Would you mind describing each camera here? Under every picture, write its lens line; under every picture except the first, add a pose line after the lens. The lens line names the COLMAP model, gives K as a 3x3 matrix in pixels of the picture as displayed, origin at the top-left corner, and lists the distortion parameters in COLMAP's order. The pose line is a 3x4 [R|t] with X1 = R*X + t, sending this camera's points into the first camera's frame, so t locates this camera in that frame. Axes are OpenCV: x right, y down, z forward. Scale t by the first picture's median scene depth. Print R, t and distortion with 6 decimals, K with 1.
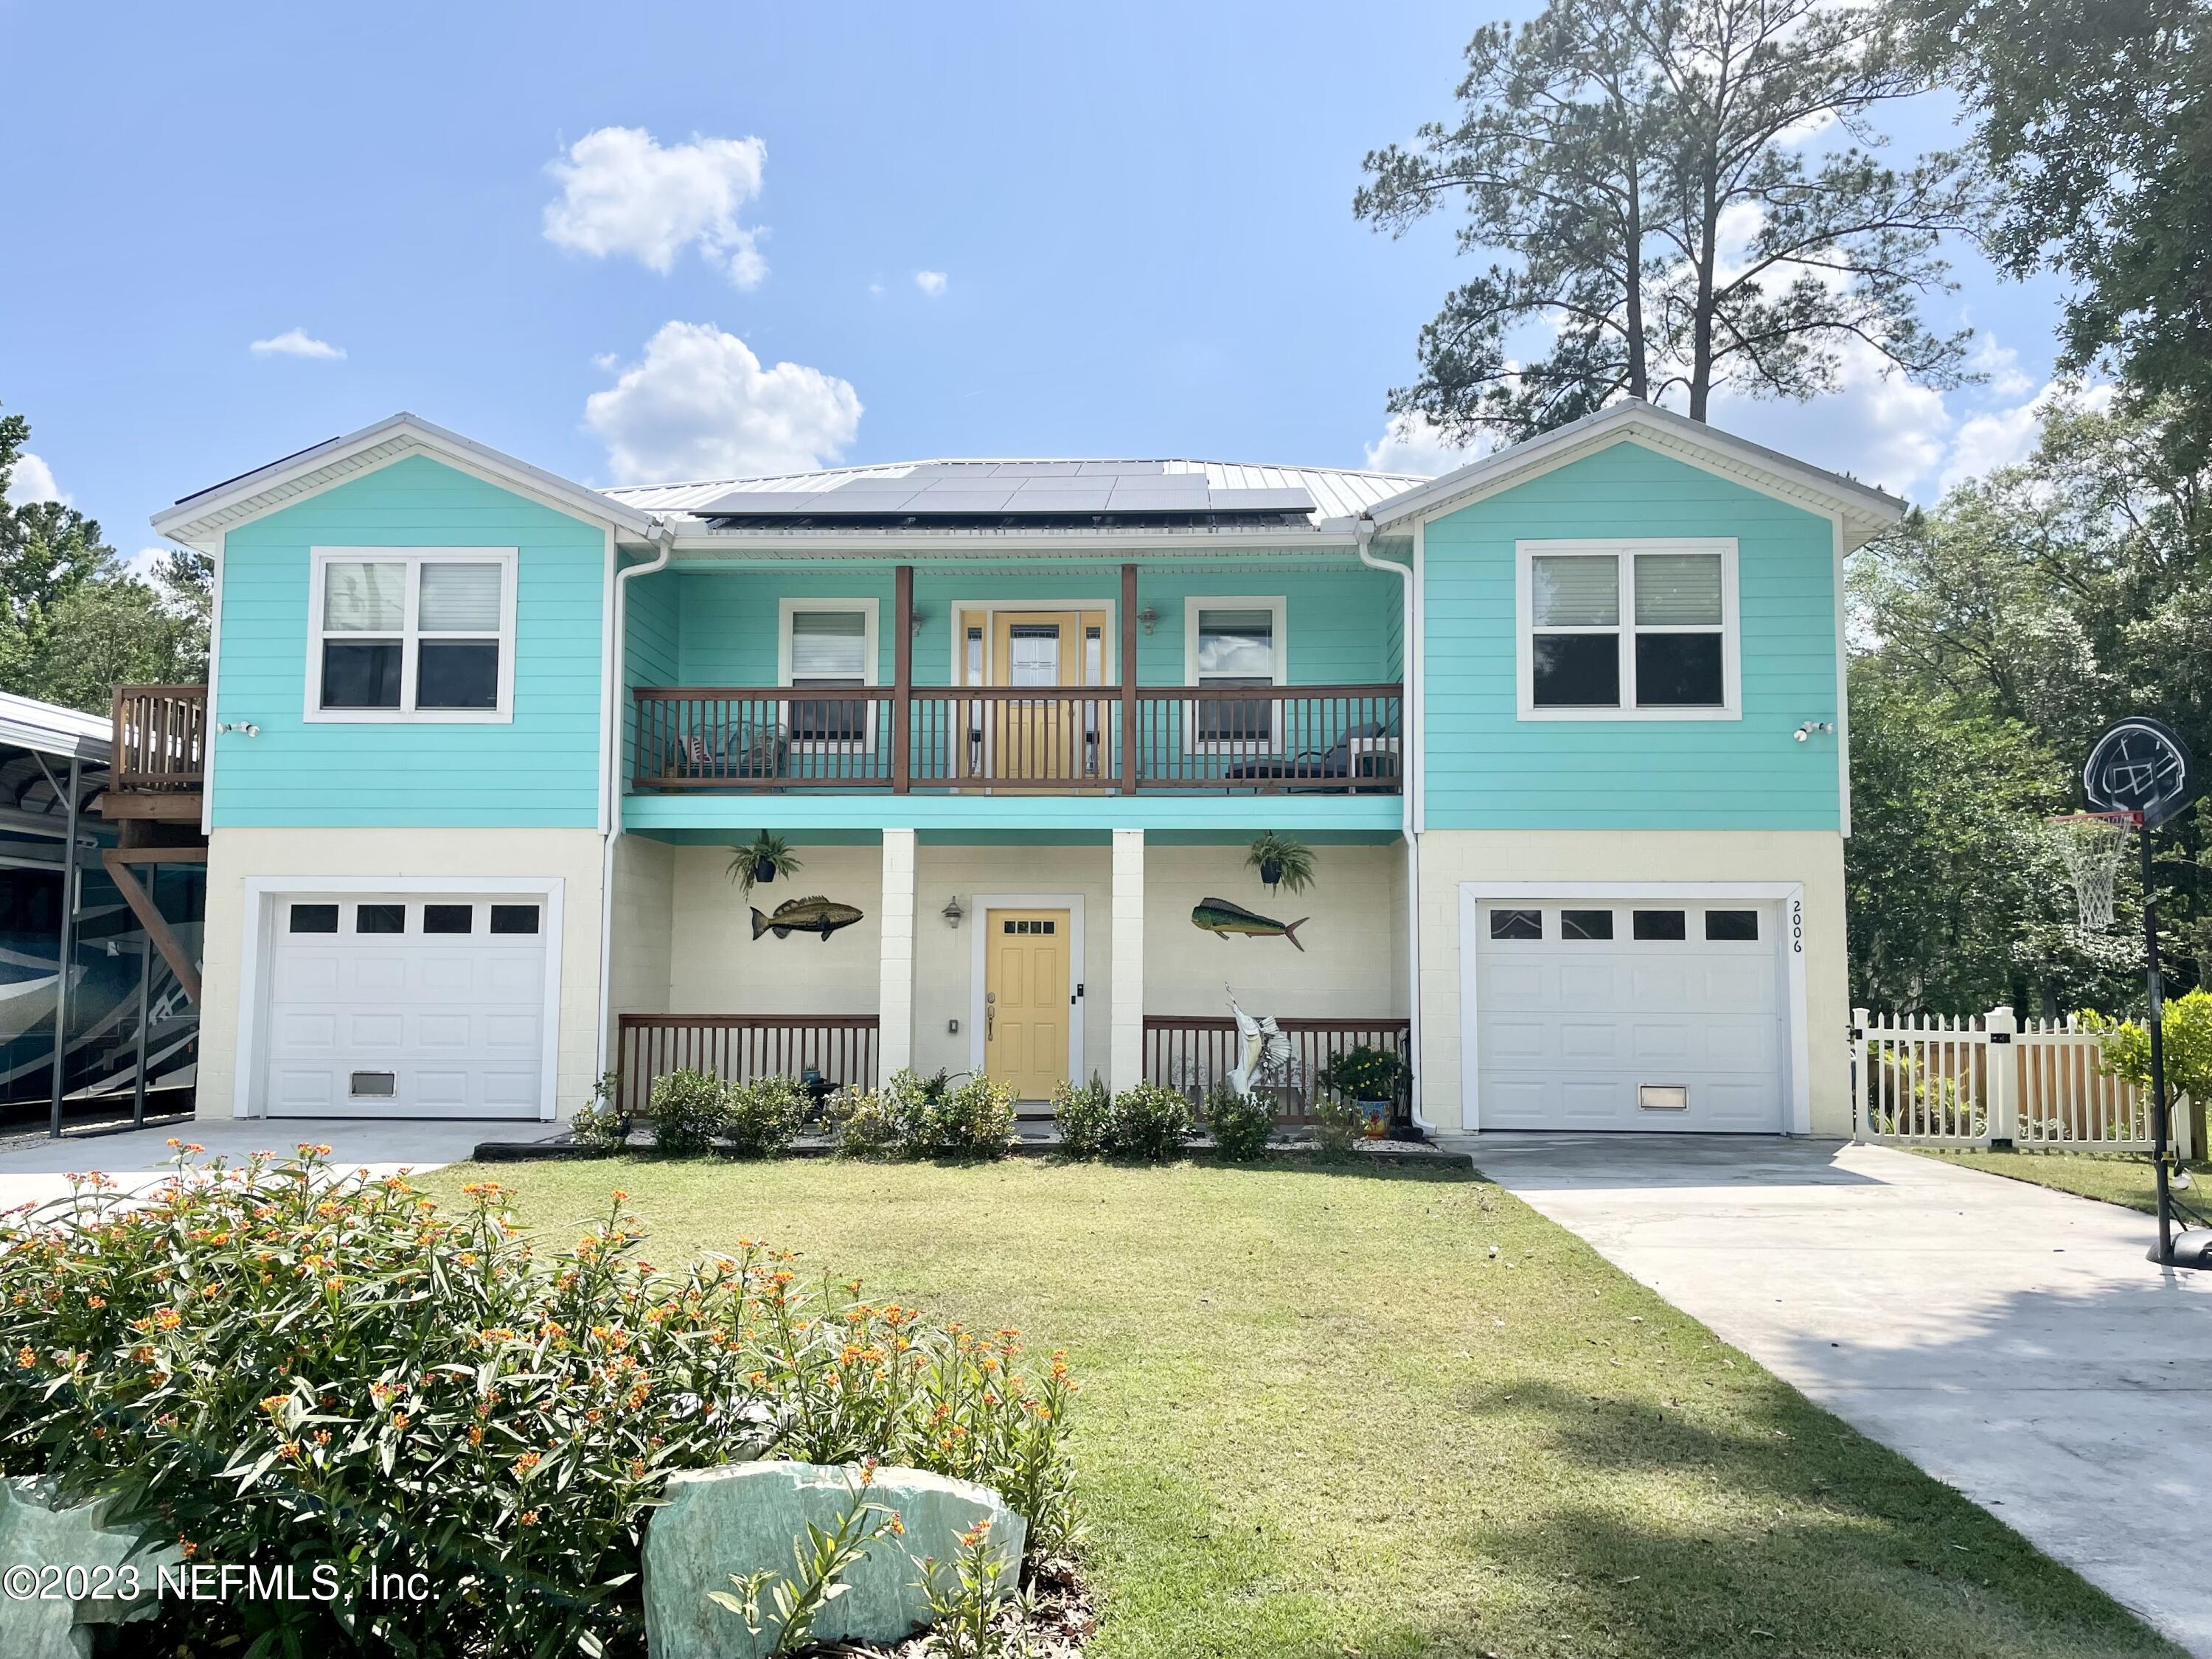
lens RADIAL K [[1742.3, 0, 1103.7], [0, 1742.3, 831.4], [0, 0, 1]] dist [0.084368, -0.121072]
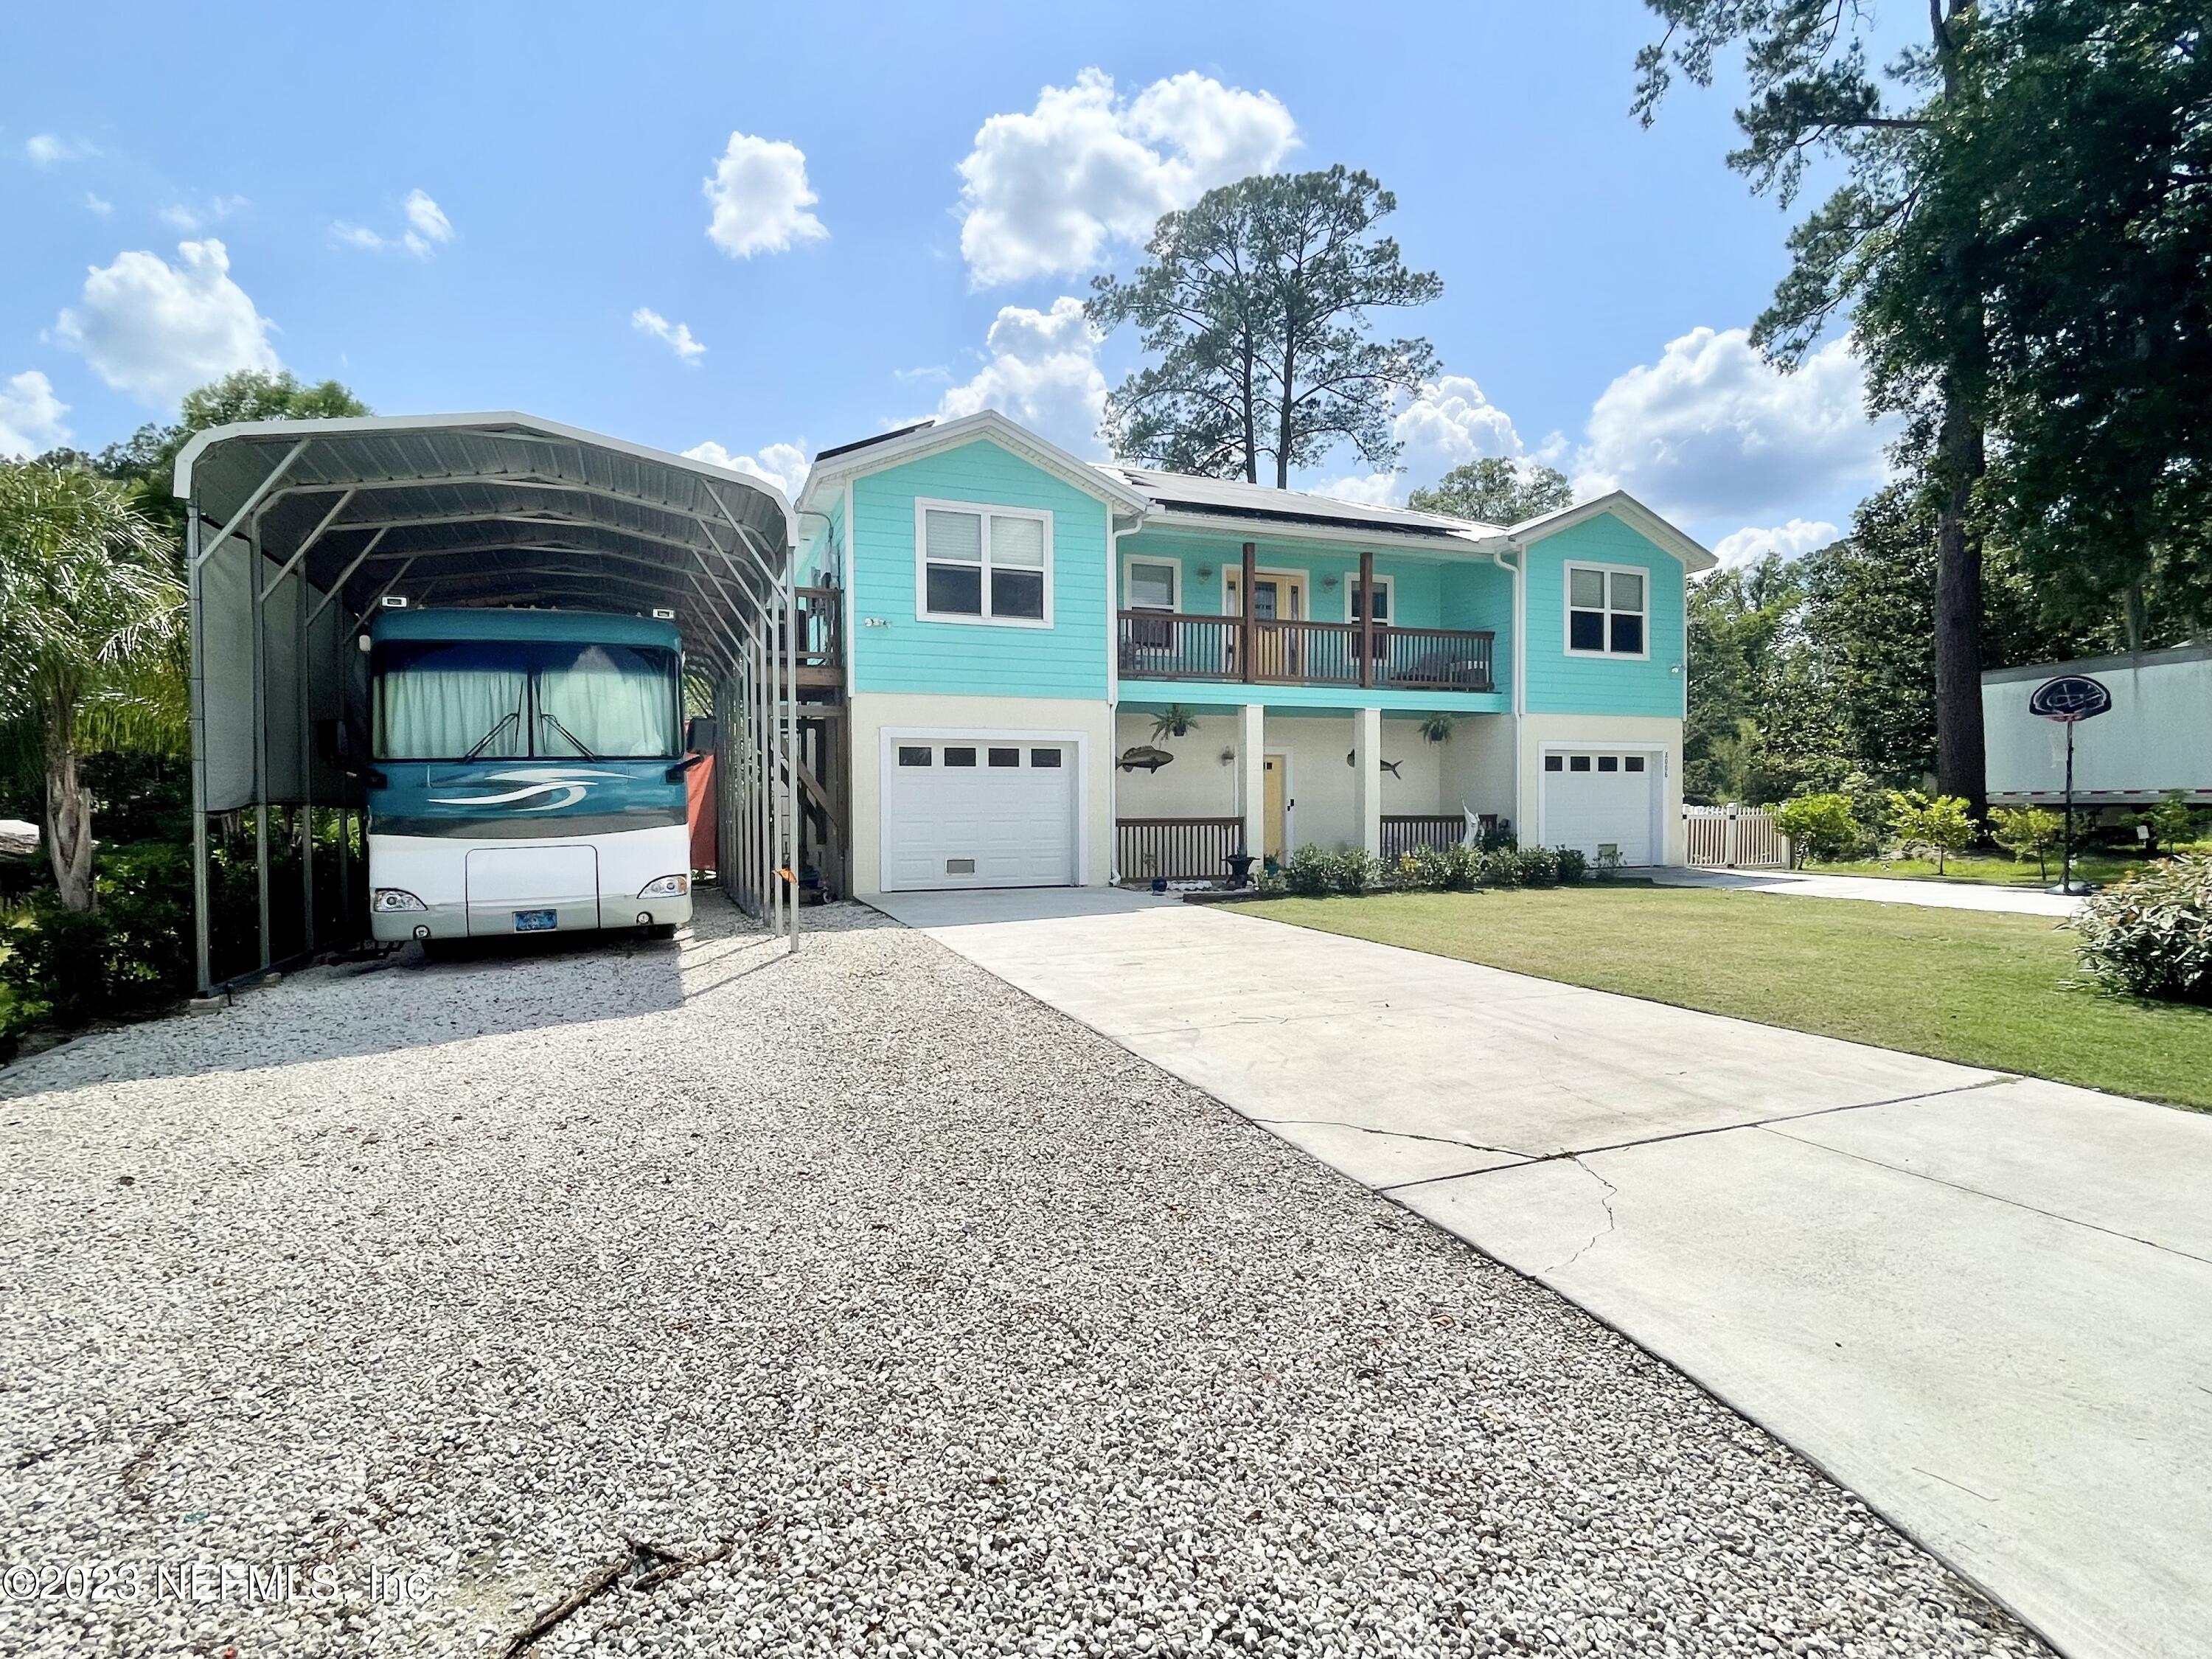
lens RADIAL K [[1120.7, 0, 1106.9], [0, 1120.7, 825.2], [0, 0, 1]] dist [0.019026, 0.000019]
pose [[0.904469, -0.019965, 0.426071, -0.709930], [-0.025388, 0.994613, 0.100500, 0.008593], [-0.425782, -0.101716, 0.899090, 0.090182]]
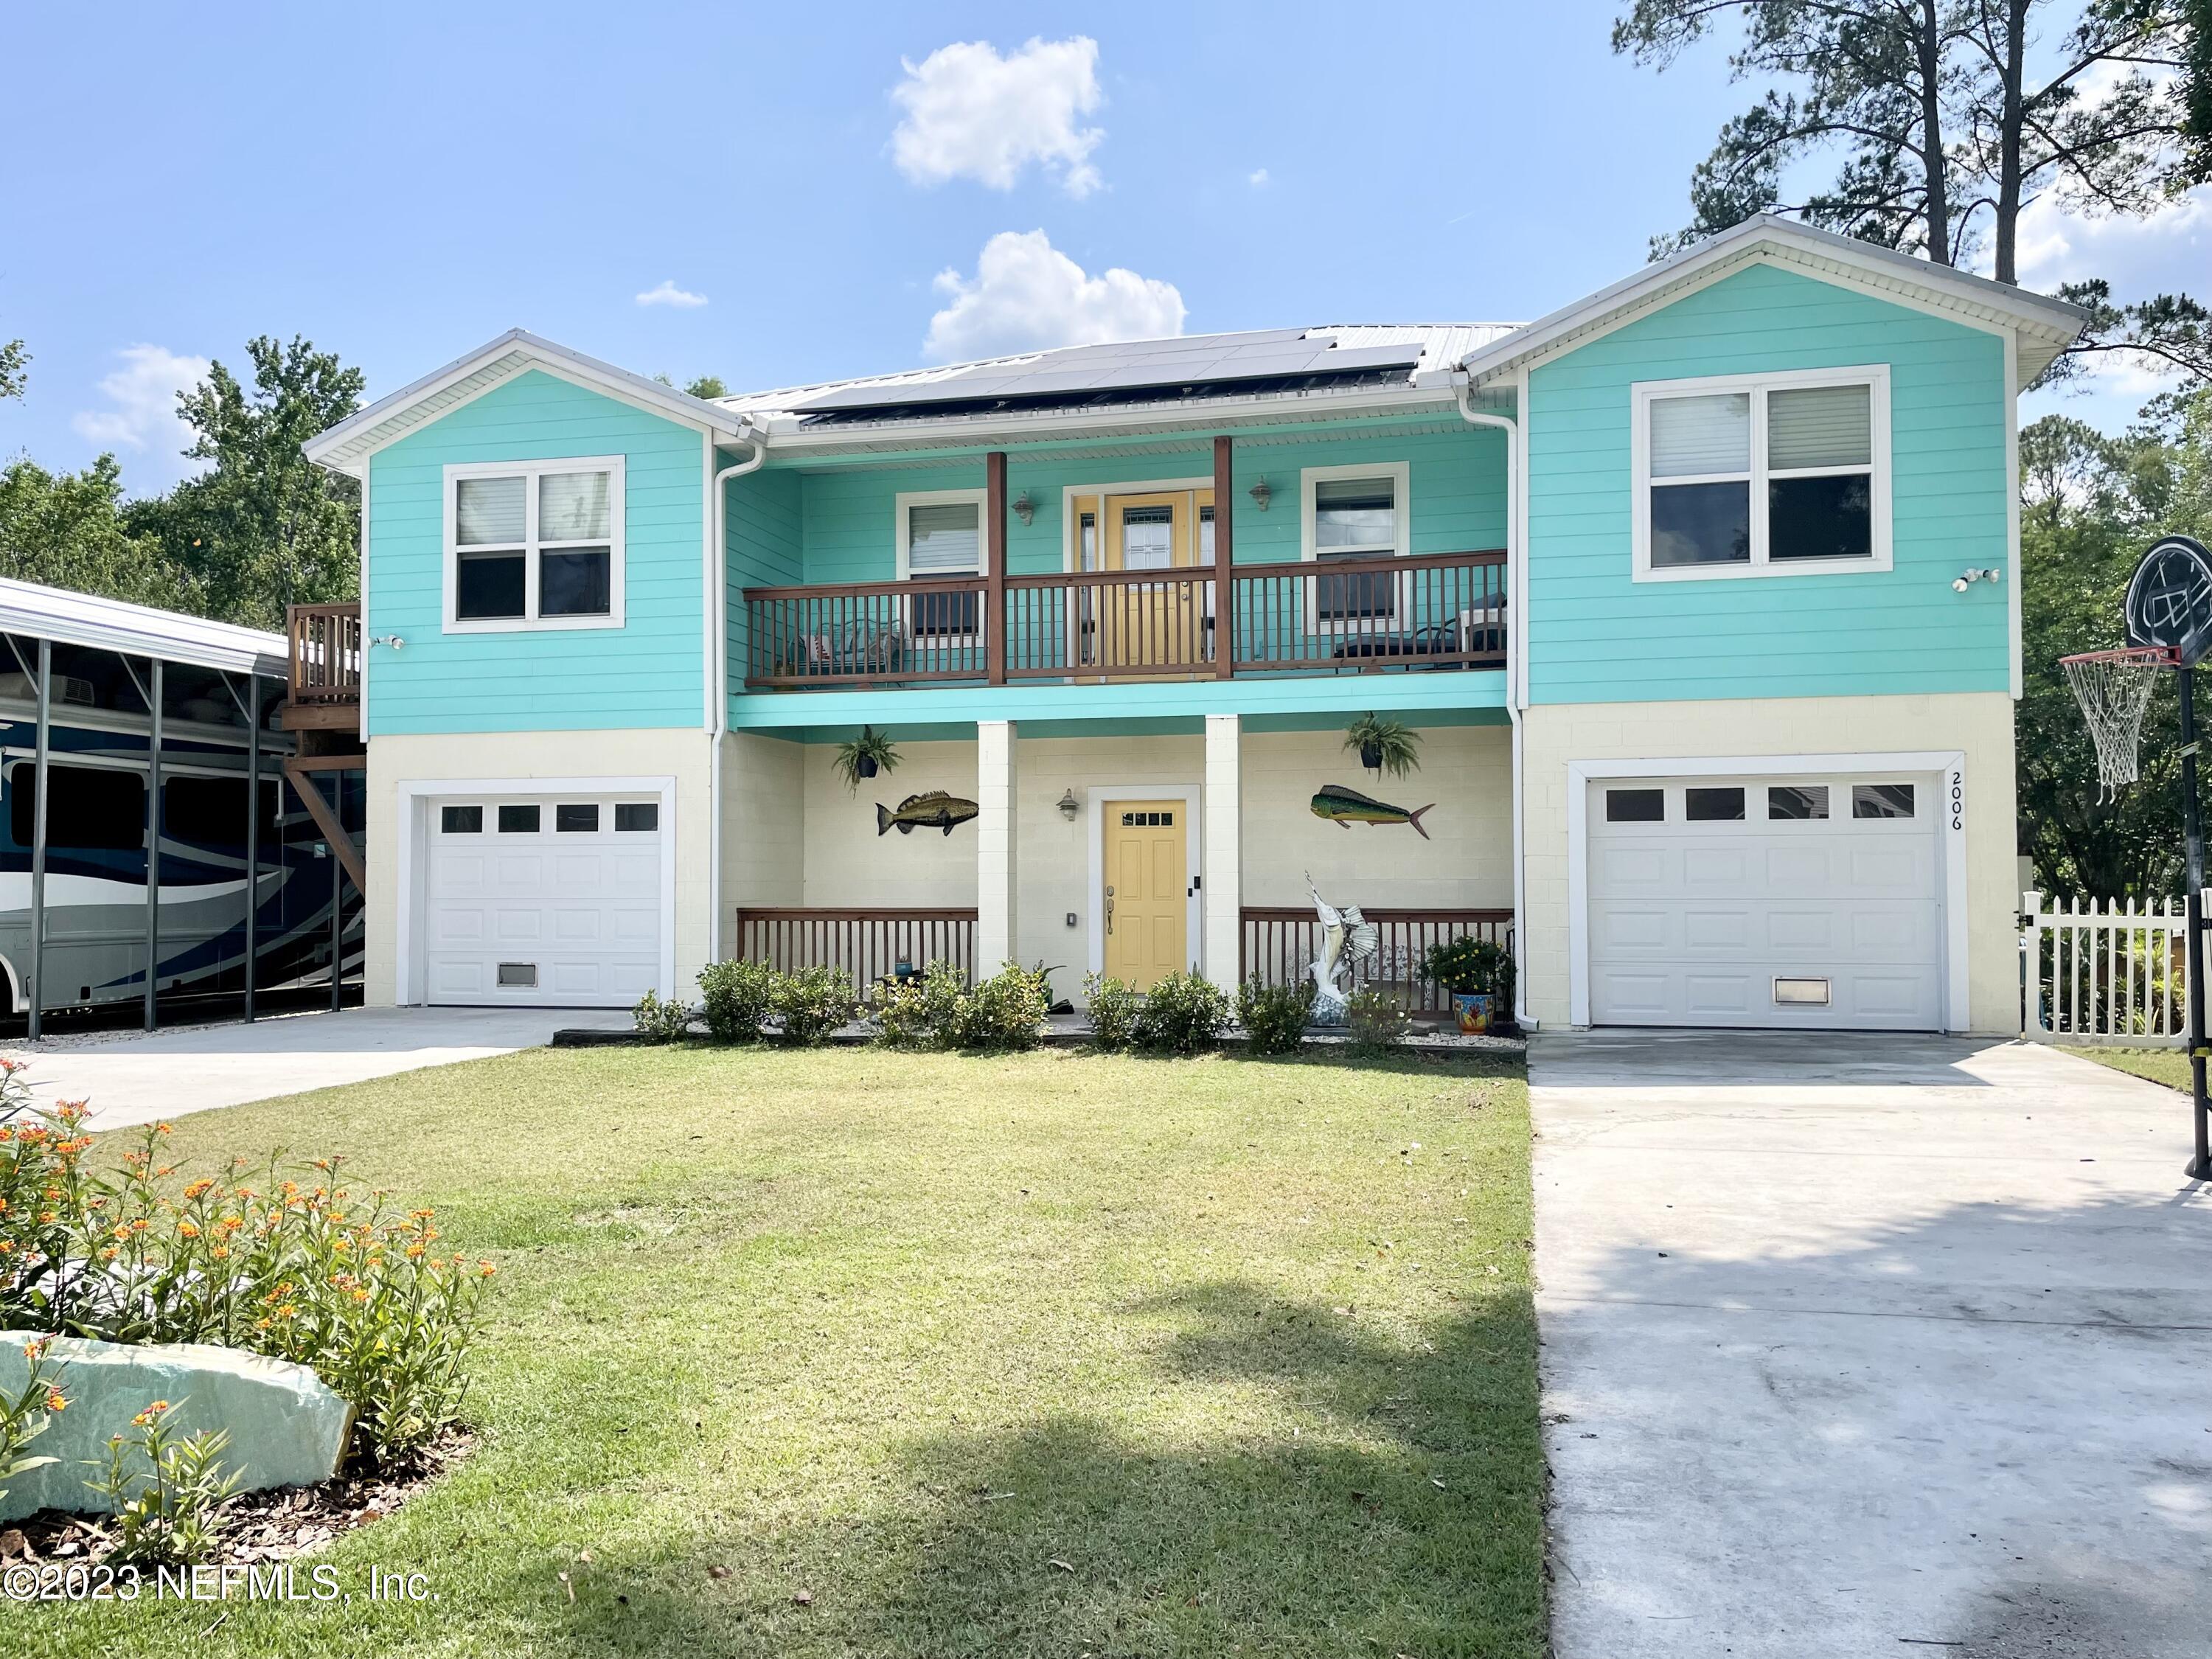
lens RADIAL K [[1742.3, 0, 1100.7], [0, 1742.3, 827.3], [0, 0, 1]] dist [0.084368, -0.121072]
pose [[0.981277, -0.015268, -0.191997, 0.132725], [0.025487, 0.998380, 0.050869, 0.010205], [0.190909, -0.054810, 0.980076, 0.038807]]
